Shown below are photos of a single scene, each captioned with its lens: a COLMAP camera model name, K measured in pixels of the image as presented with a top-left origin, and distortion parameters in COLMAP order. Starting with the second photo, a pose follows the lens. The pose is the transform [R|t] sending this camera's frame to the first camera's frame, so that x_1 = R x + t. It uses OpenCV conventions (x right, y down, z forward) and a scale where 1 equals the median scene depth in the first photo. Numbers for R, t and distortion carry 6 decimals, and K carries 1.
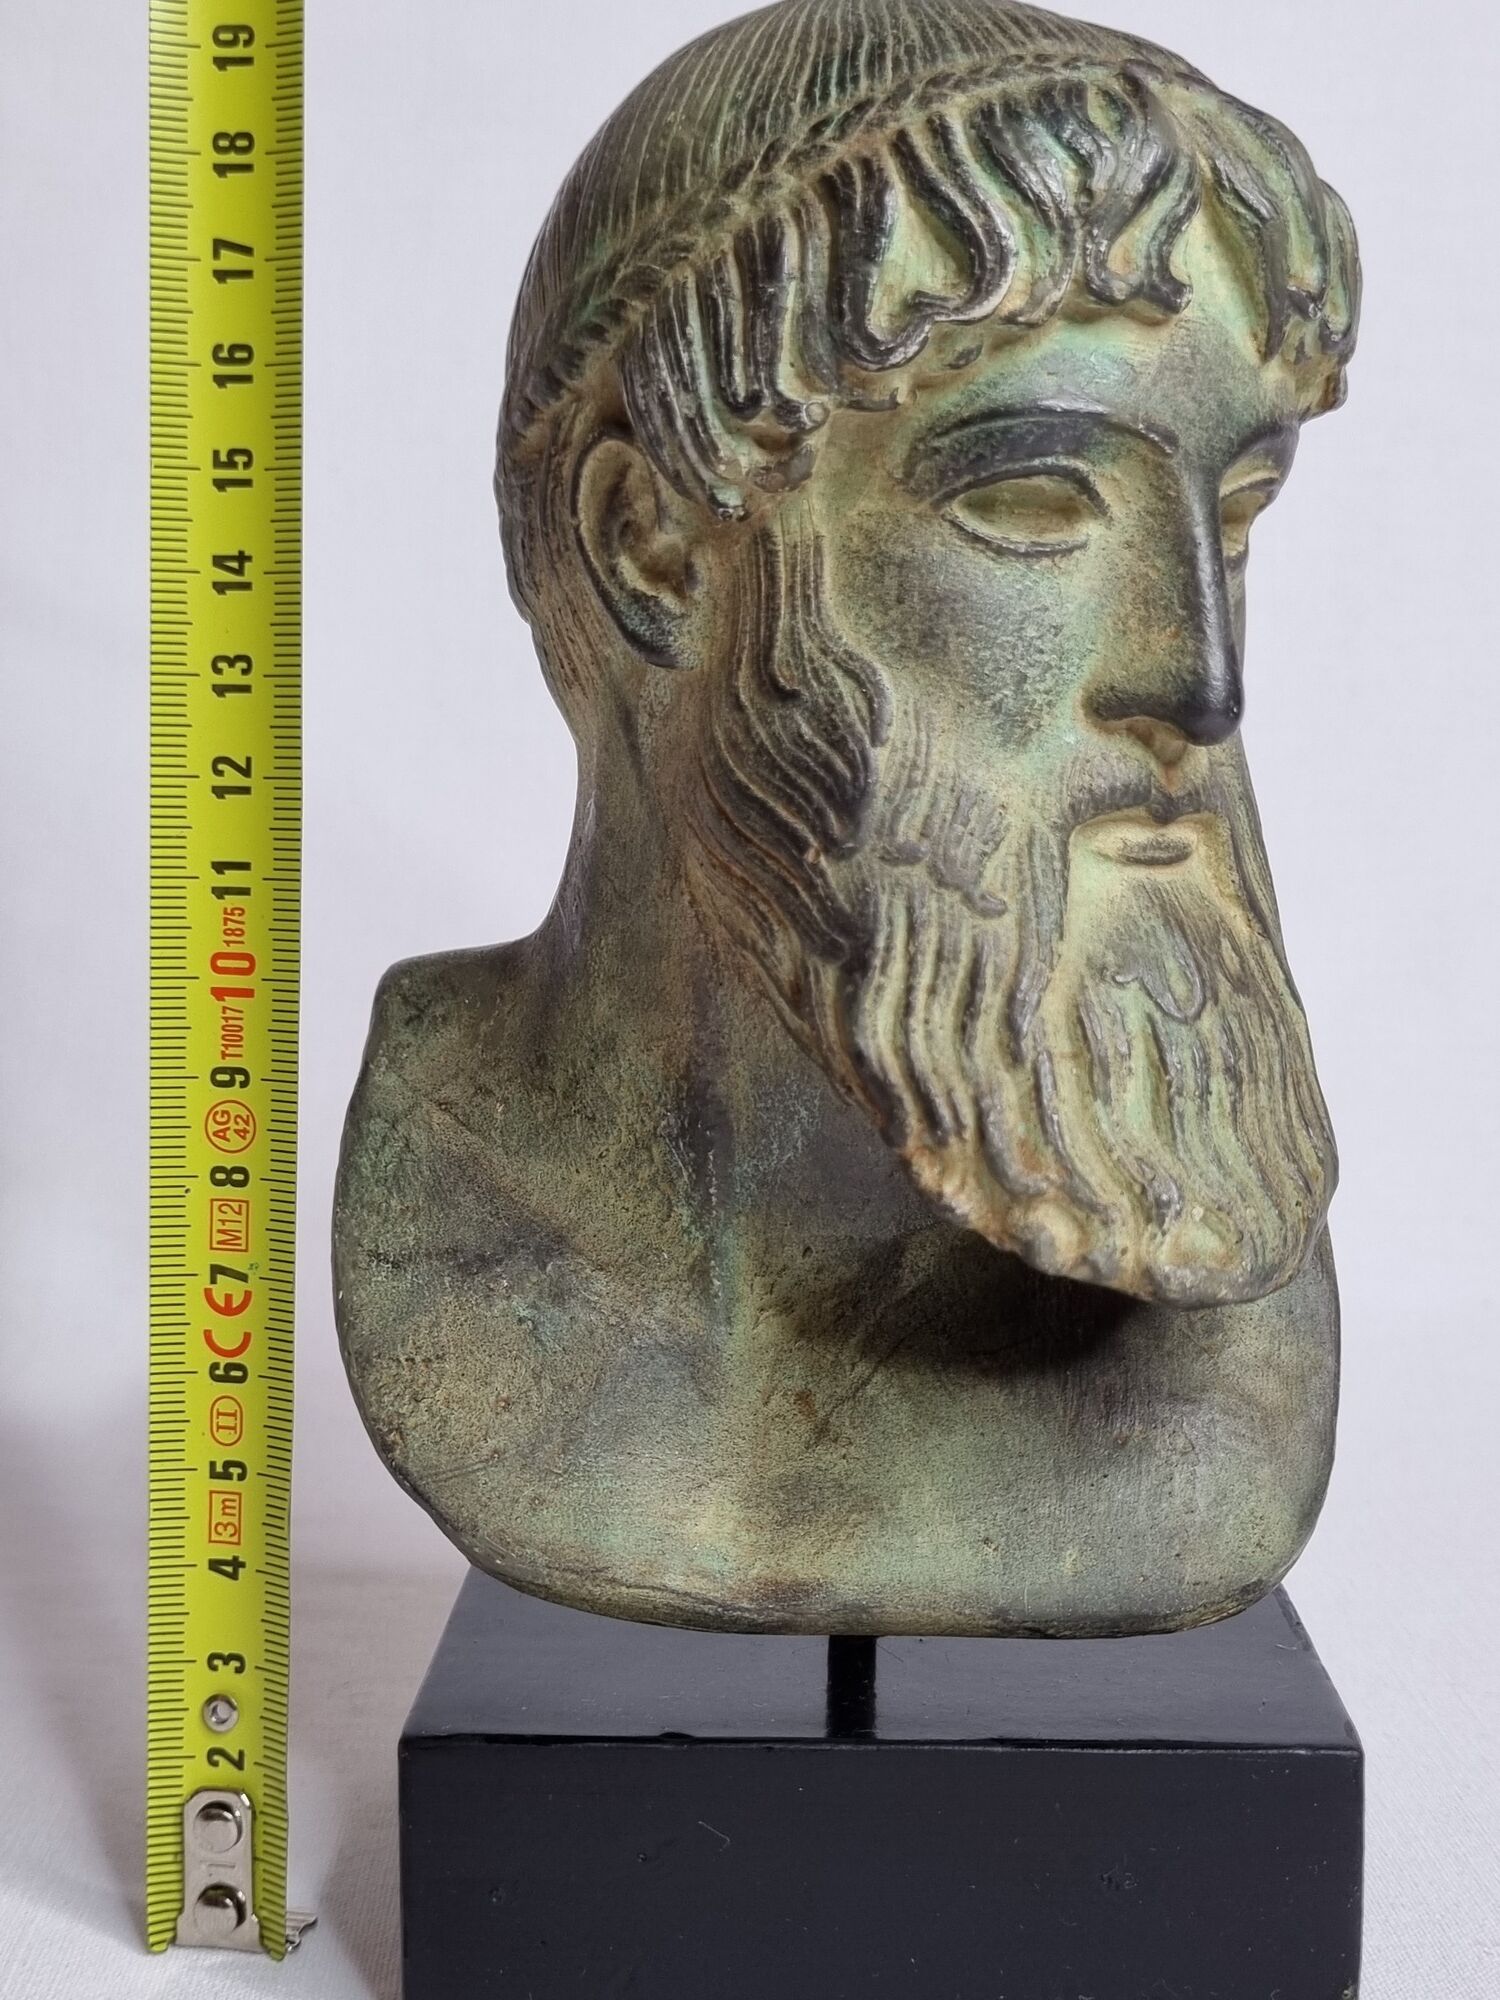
lens RADIAL K [[2518.9, 0, 774.6], [0, 2518.9, 997.7], [0, 0, 1]] dist [-0.003378, 0.038257]
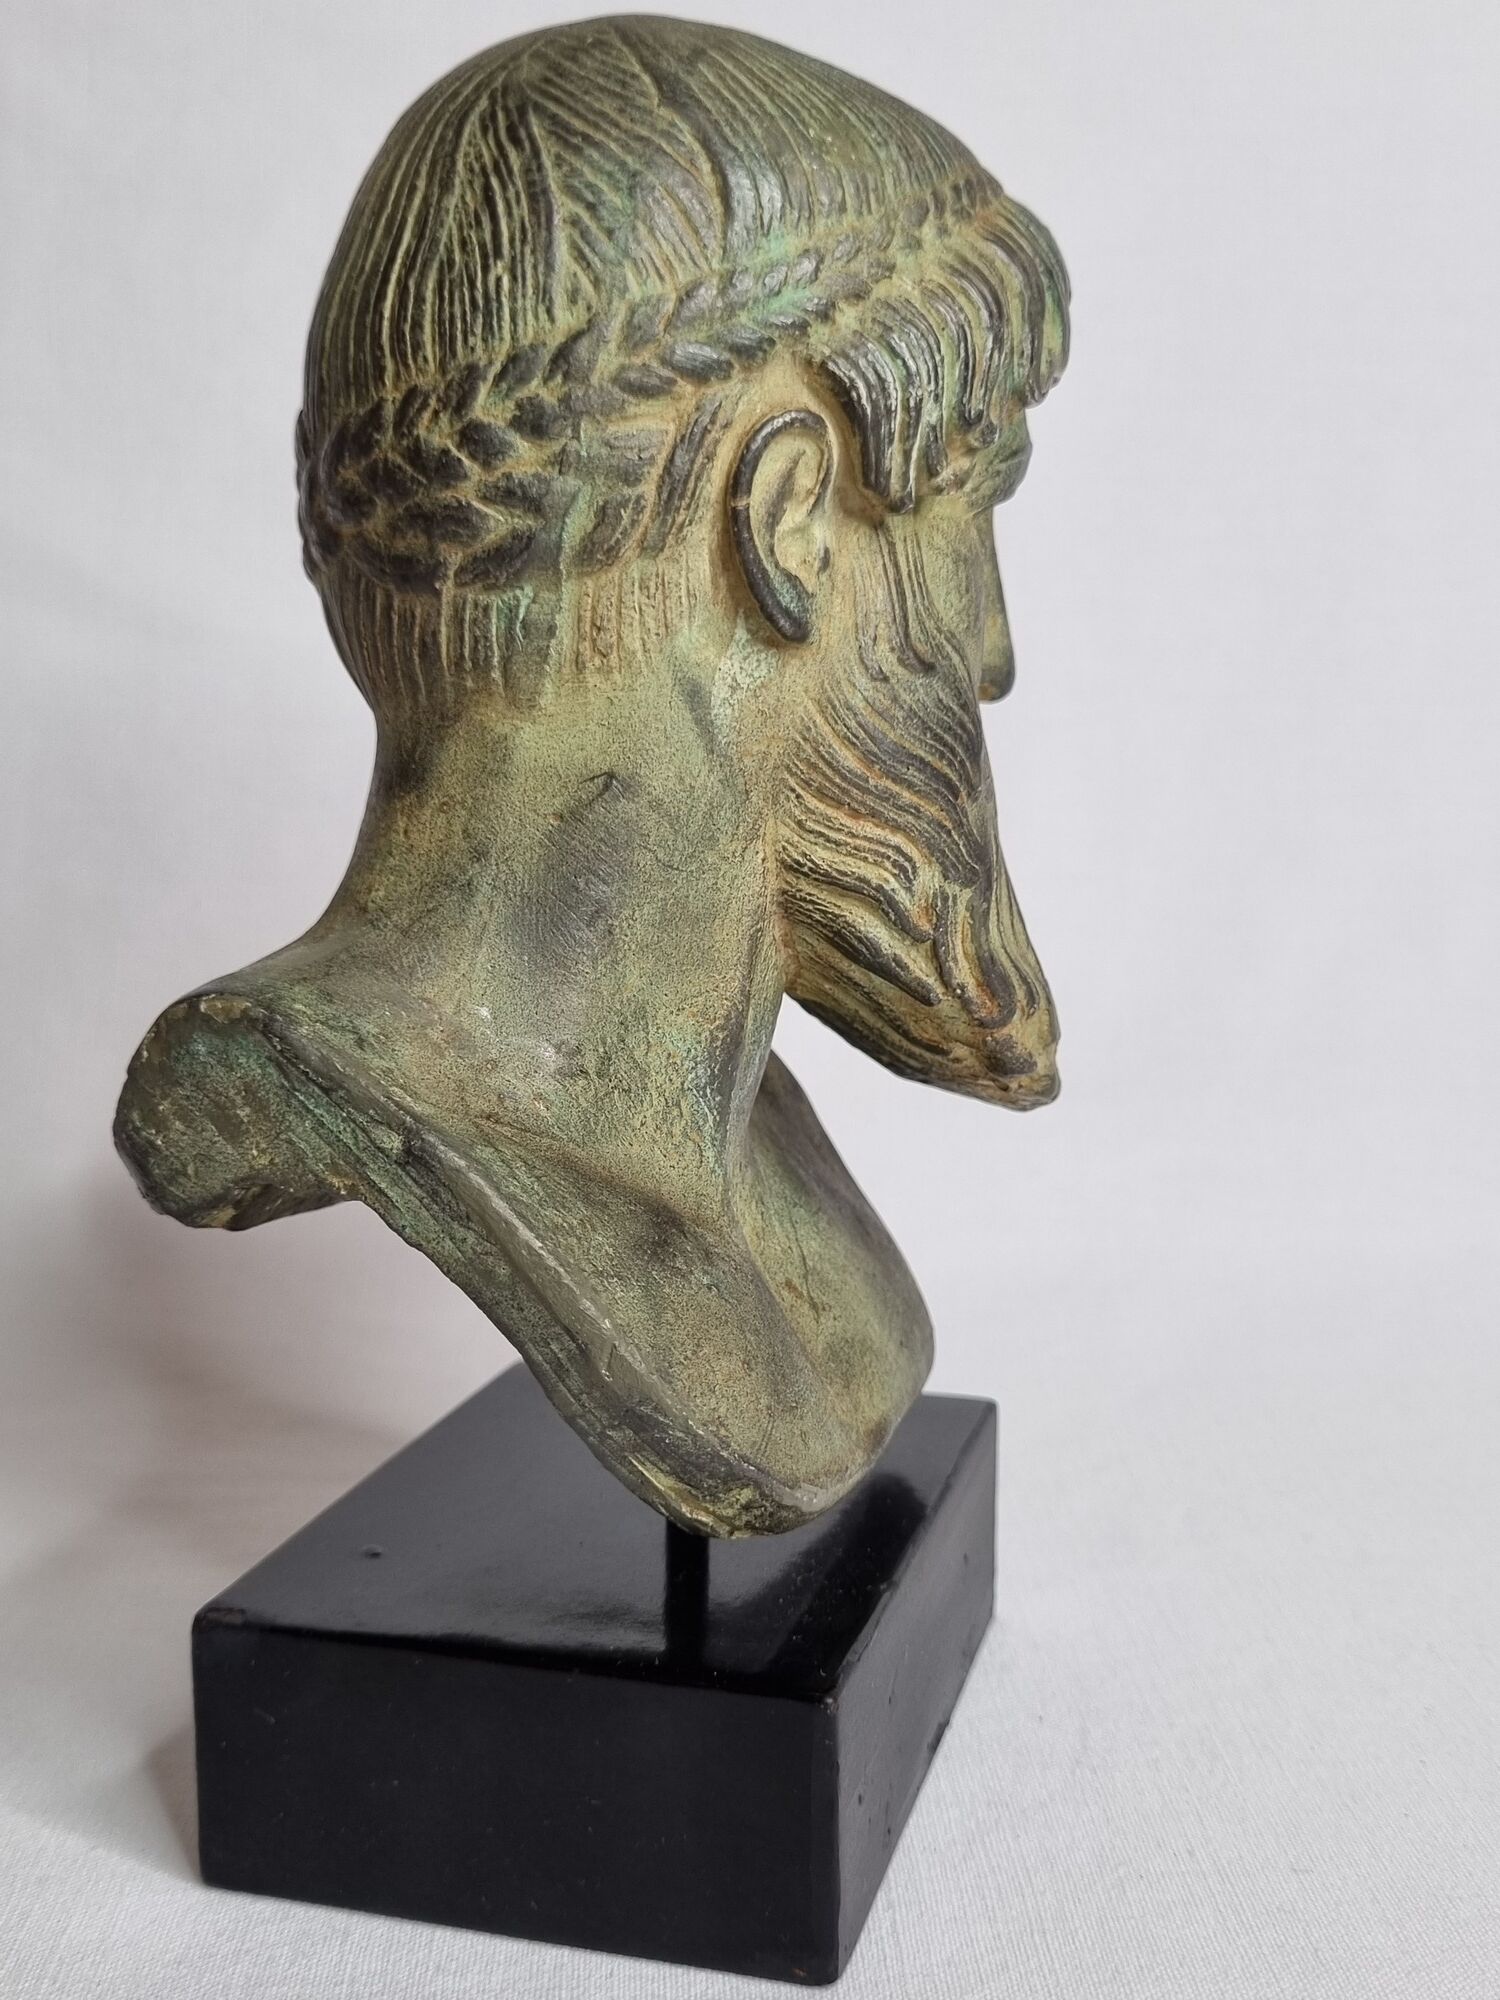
lens RADIAL K [[2212.1, 0, 760.6], [0, 2212.1, 1009.5], [0, 0, 1]] dist [-0.009211, 0.024287]
pose [[0.255451, -0.151044, 0.954951, -1.036121], [0.123279, 0.984747, 0.122780, -0.099415], [-0.958930, 0.086361, 0.270175, 0.813329]]
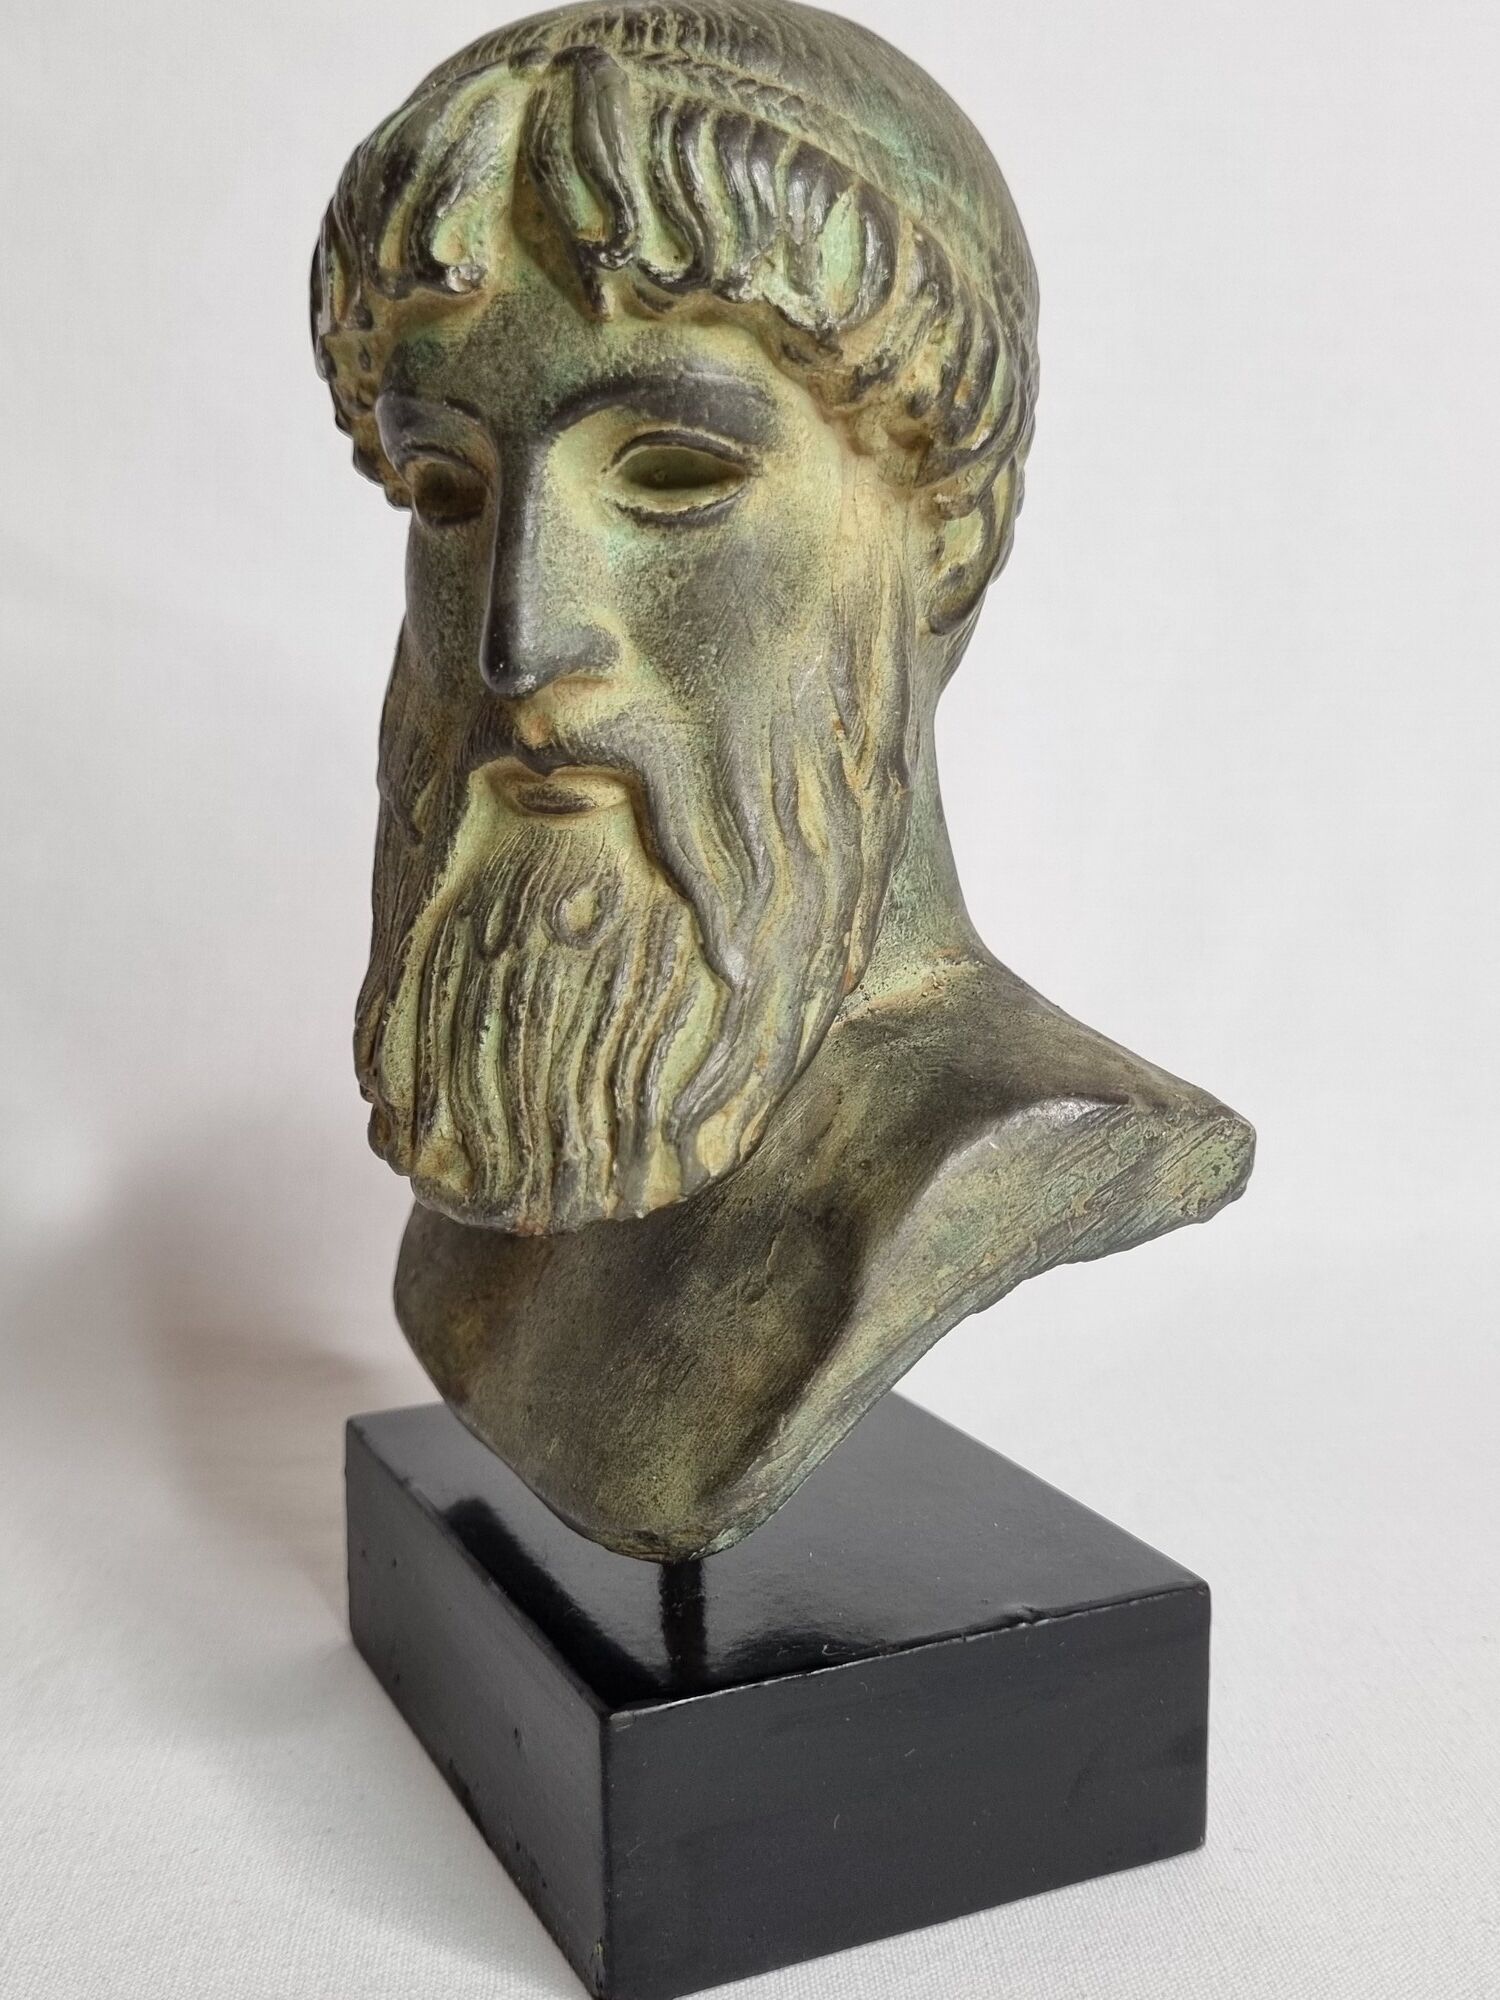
lens RADIAL K [[2212.1, 0, 760.6], [0, 2212.1, 1009.5], [0, 0, 1]] dist [-0.009211, 0.024287]
pose [[0.447772, 0.144069, -0.882465, 1.054022], [-0.111152, 0.988247, 0.104939, -0.081122], [0.887212, 0.051099, 0.458523, 0.677040]]
